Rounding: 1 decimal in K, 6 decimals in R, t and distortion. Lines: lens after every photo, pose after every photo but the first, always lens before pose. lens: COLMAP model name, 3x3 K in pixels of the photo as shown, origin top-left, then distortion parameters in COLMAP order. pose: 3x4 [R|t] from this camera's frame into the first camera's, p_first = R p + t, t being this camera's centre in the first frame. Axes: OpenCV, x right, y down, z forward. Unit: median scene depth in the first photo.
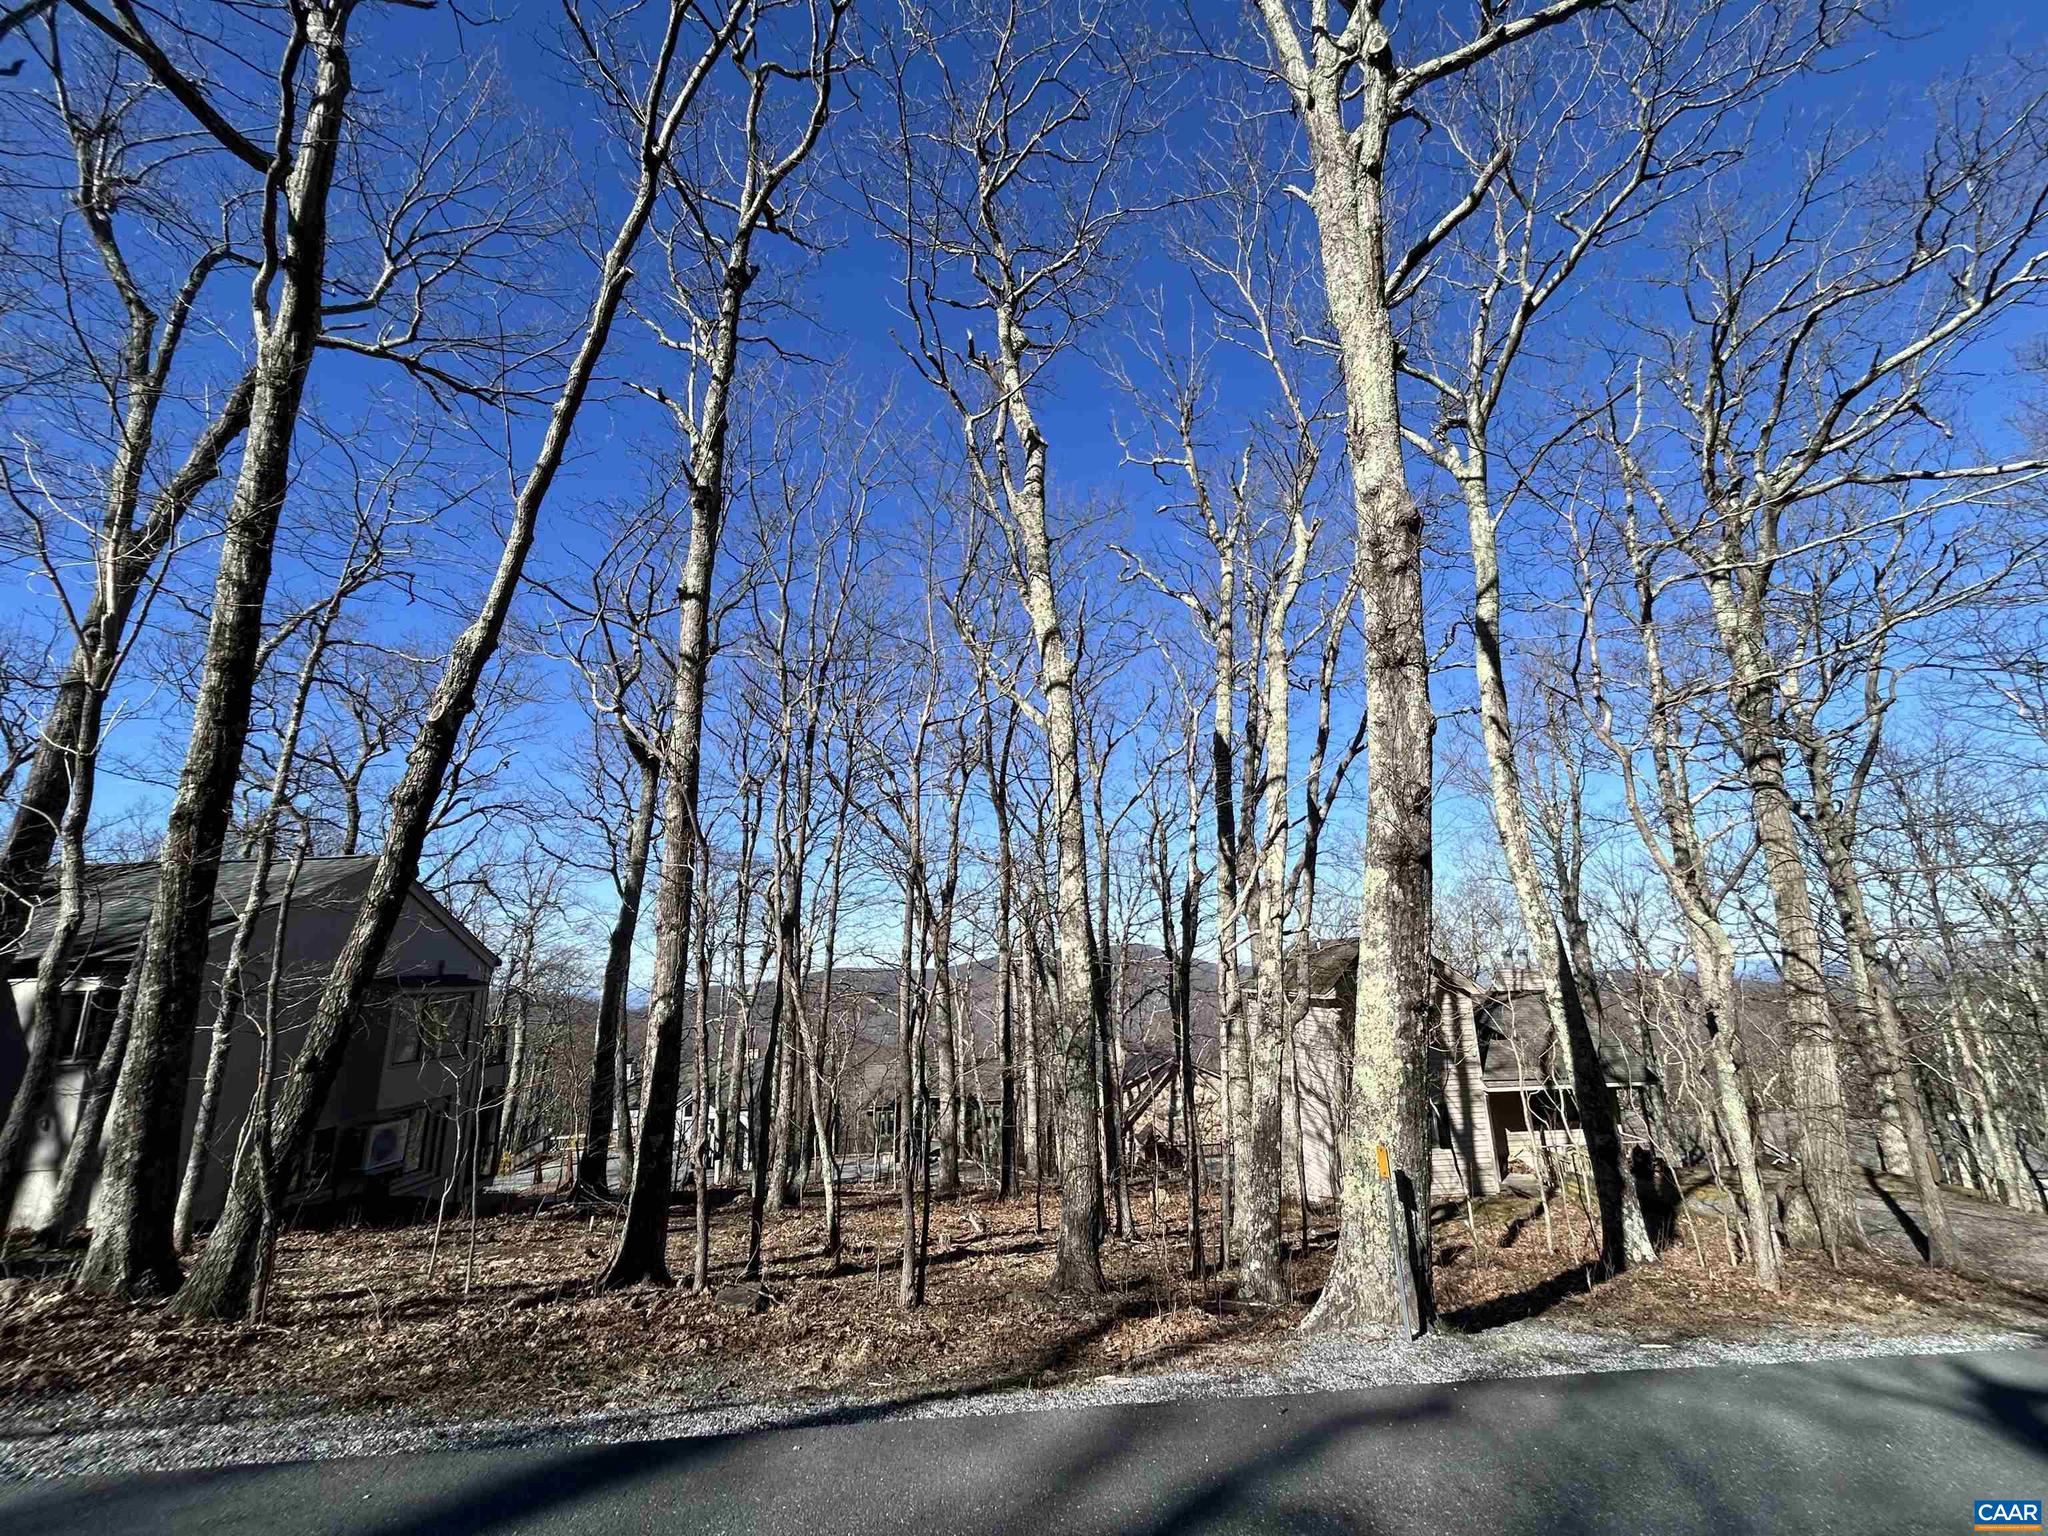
lens RADIAL K [[820.6, 0, 1026.3], [0, 820.6, 762.7], [0, 0, 1]] dist [-0.007071, -0.000040]
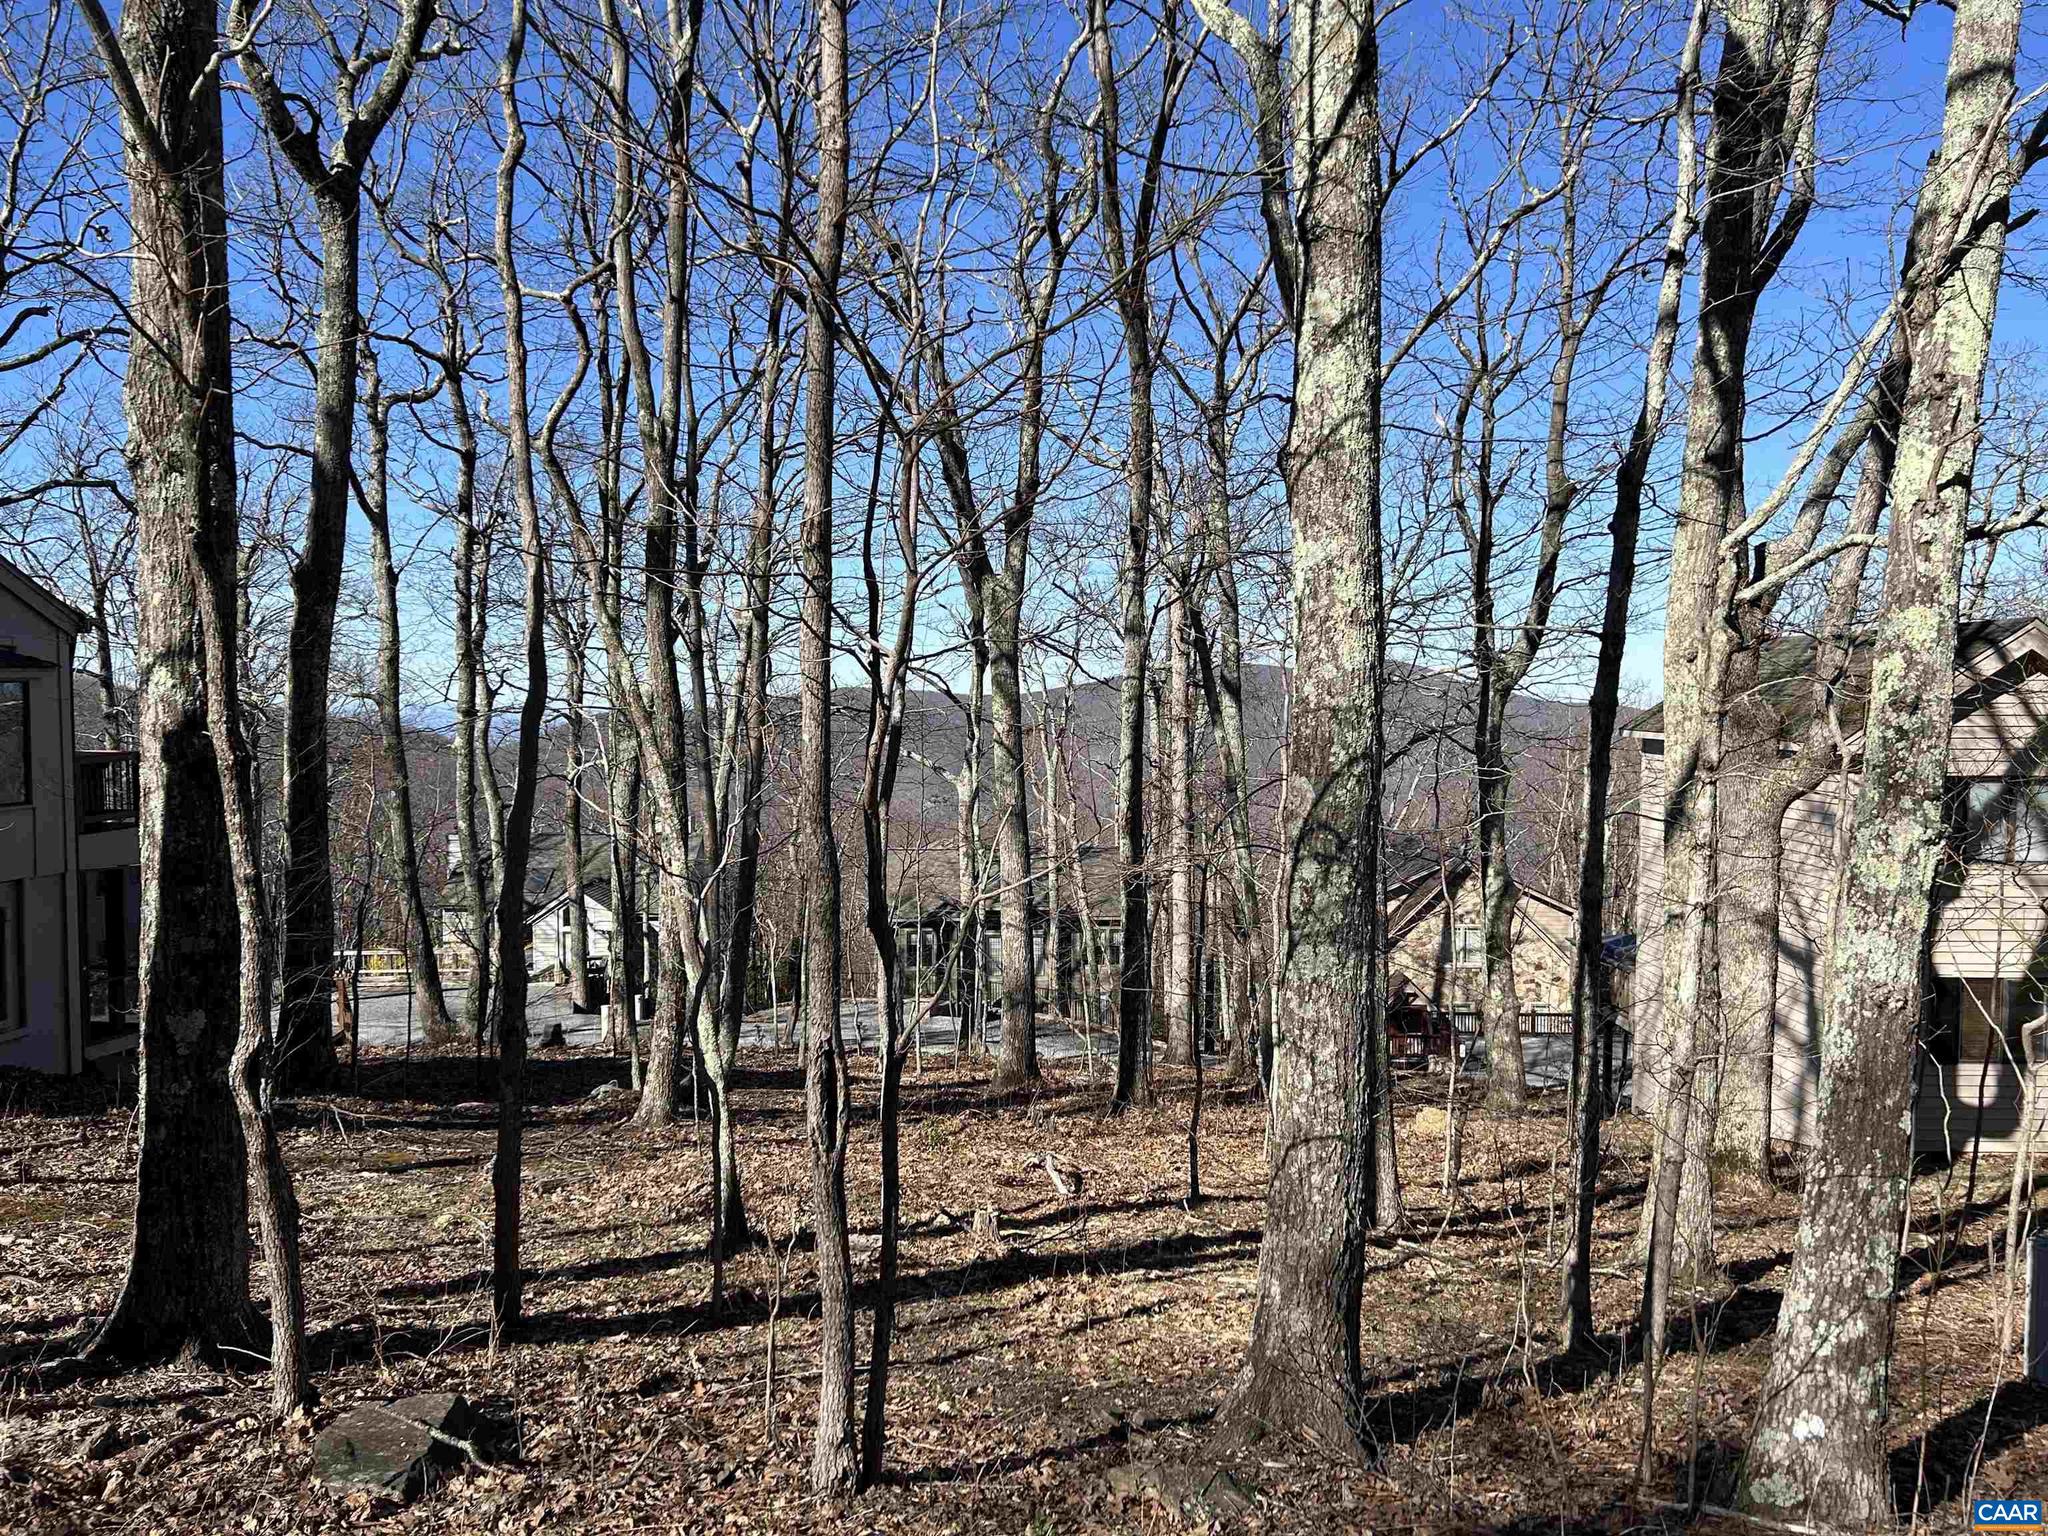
lens RADIAL K [[1535.9, 0, 1017.7], [0, 1535.9, 775.9], [0, 0, 1]] dist [0.026558, -0.014368]
pose [[0.994354, 0.032903, -0.100884, -0.001740], [-0.001621, 0.955313, 0.295592, 0.045373], [0.106102, -0.293760, 0.949972, 0.127881]]
